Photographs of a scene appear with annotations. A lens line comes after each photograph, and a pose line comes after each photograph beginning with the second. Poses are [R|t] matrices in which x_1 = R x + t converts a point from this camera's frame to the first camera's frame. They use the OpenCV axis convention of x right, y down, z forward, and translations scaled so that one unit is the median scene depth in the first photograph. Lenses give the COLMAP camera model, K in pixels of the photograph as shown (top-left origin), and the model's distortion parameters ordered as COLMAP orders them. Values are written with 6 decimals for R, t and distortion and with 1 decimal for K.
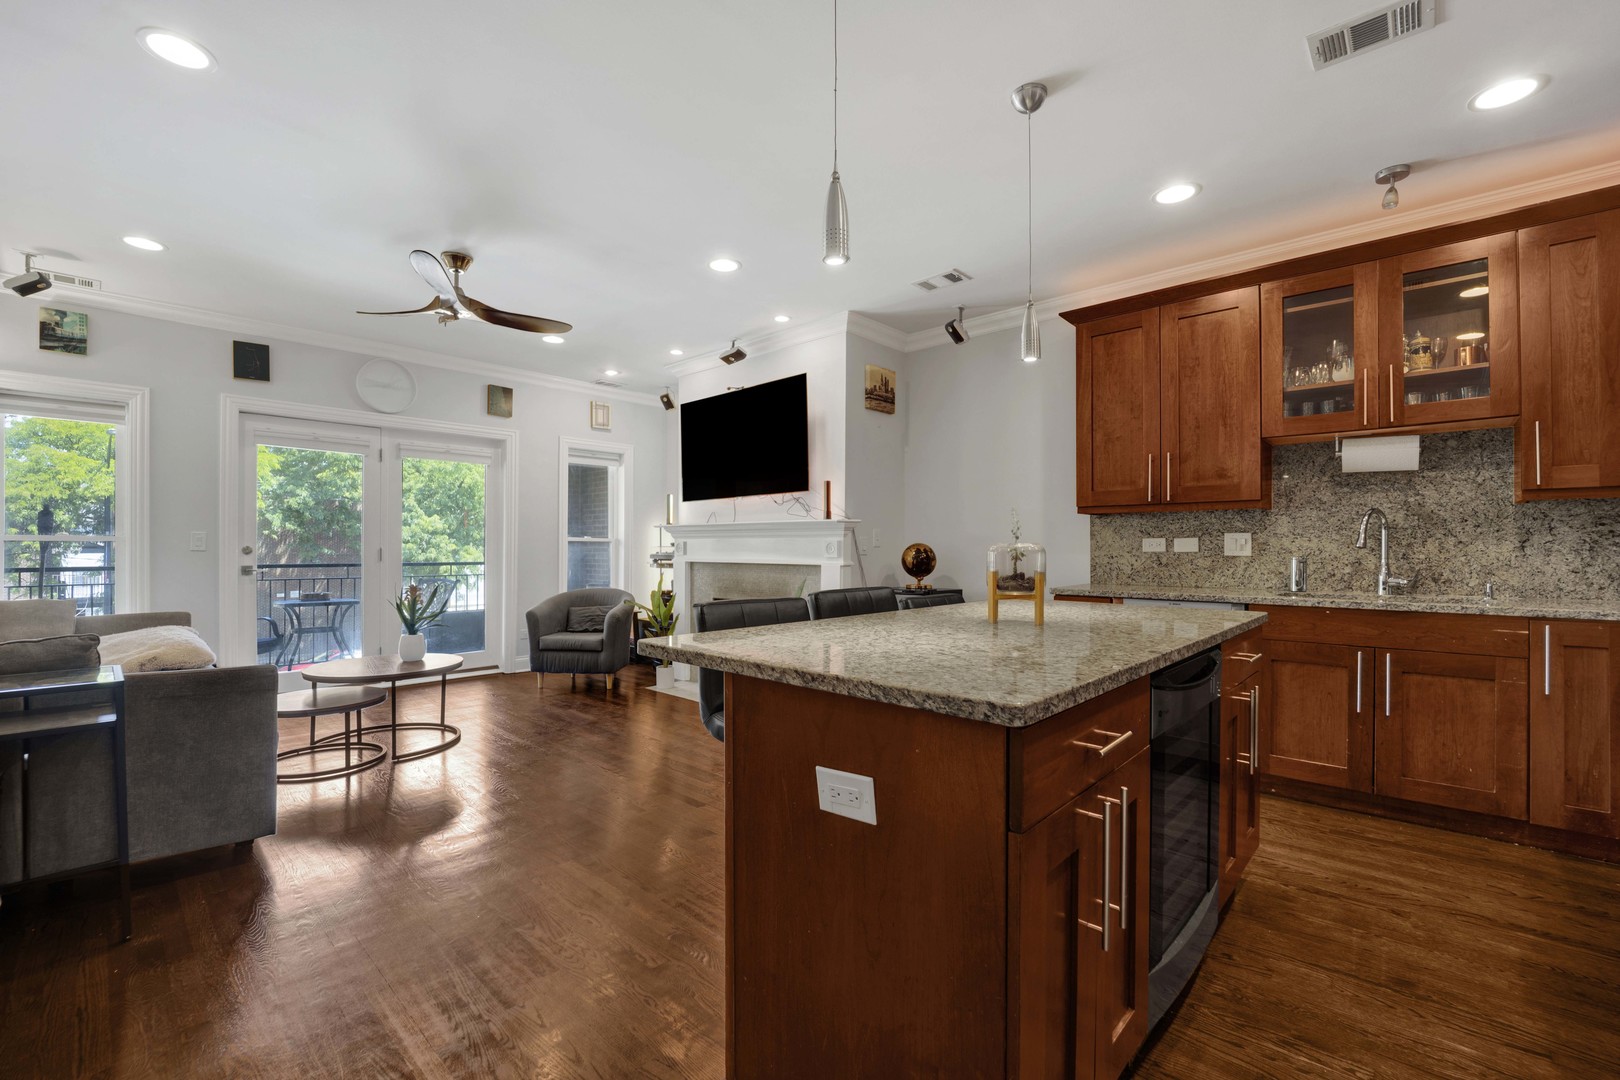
lens RADIAL K [[675.9, 0, 811.7], [0, 675.9, 544.6], [0, 0, 1]] dist [-0.024452, 0.000496]
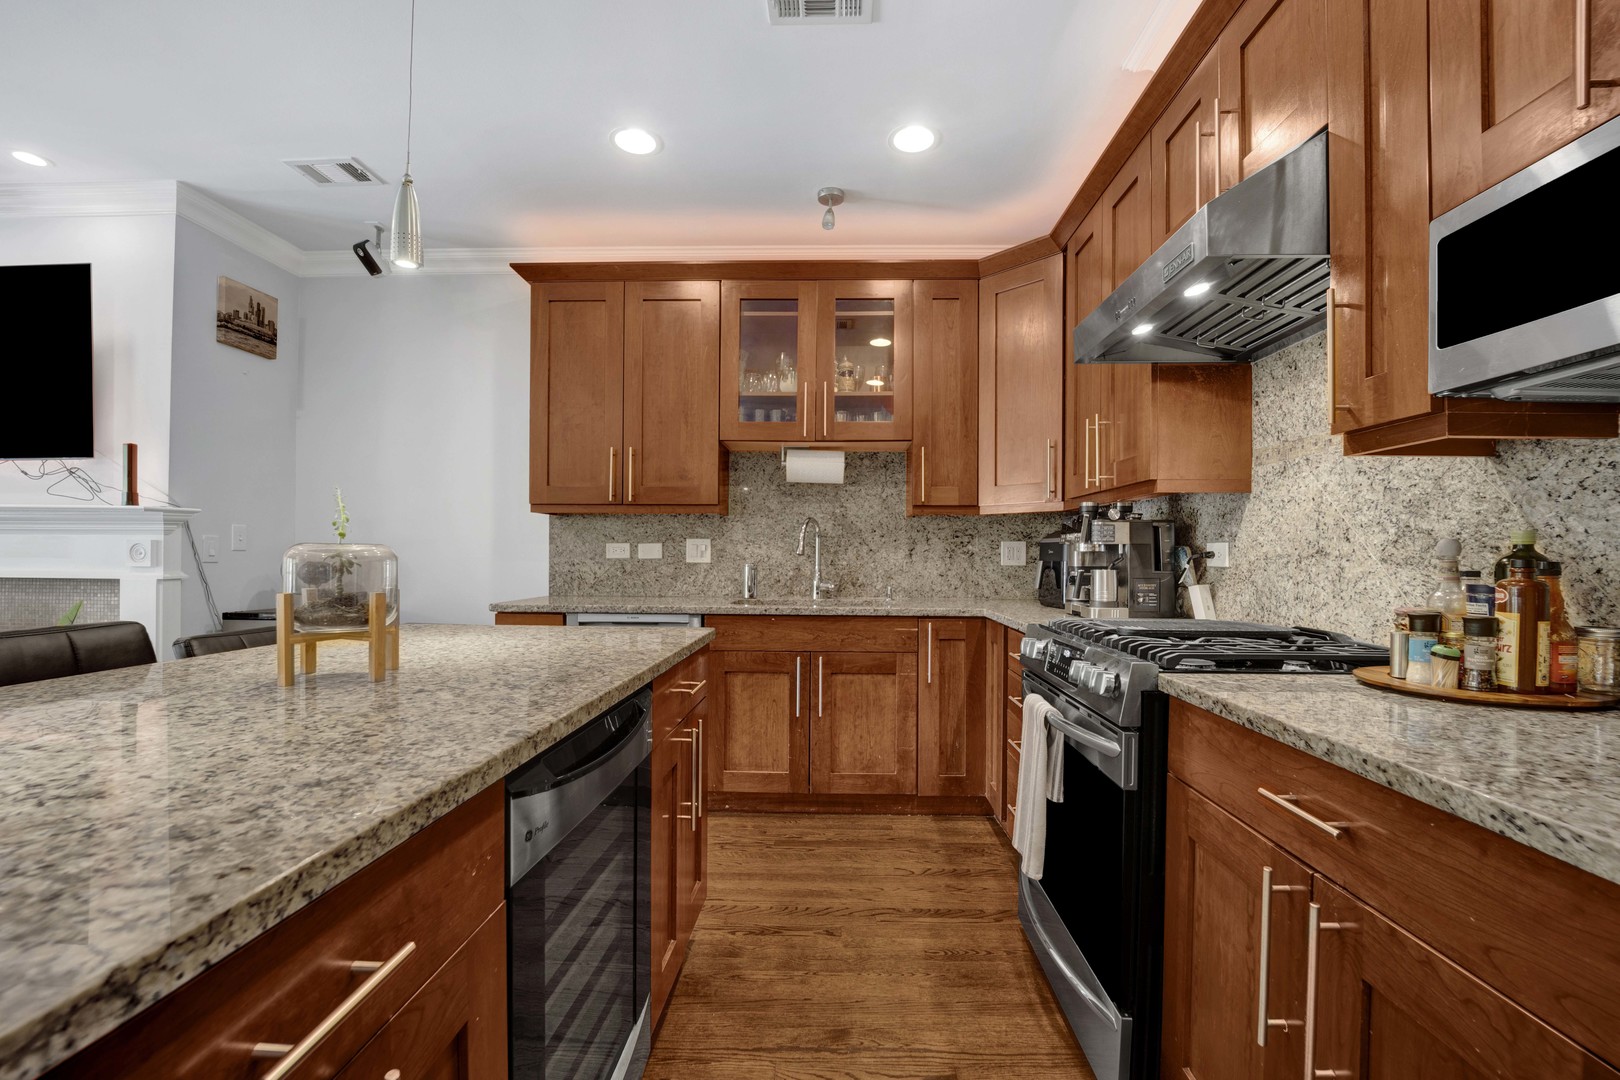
lens RADIAL K [[675.9, 0, 811.7], [0, 675.9, 544.6], [0, 0, 1]] dist [-0.024452, 0.000496]
pose [[0.759817, 0.013773, 0.649991, 0.154359], [-0.008172, 0.999899, -0.011635, 0.001032], [-0.650086, 0.003529, 0.759853, 0.187230]]
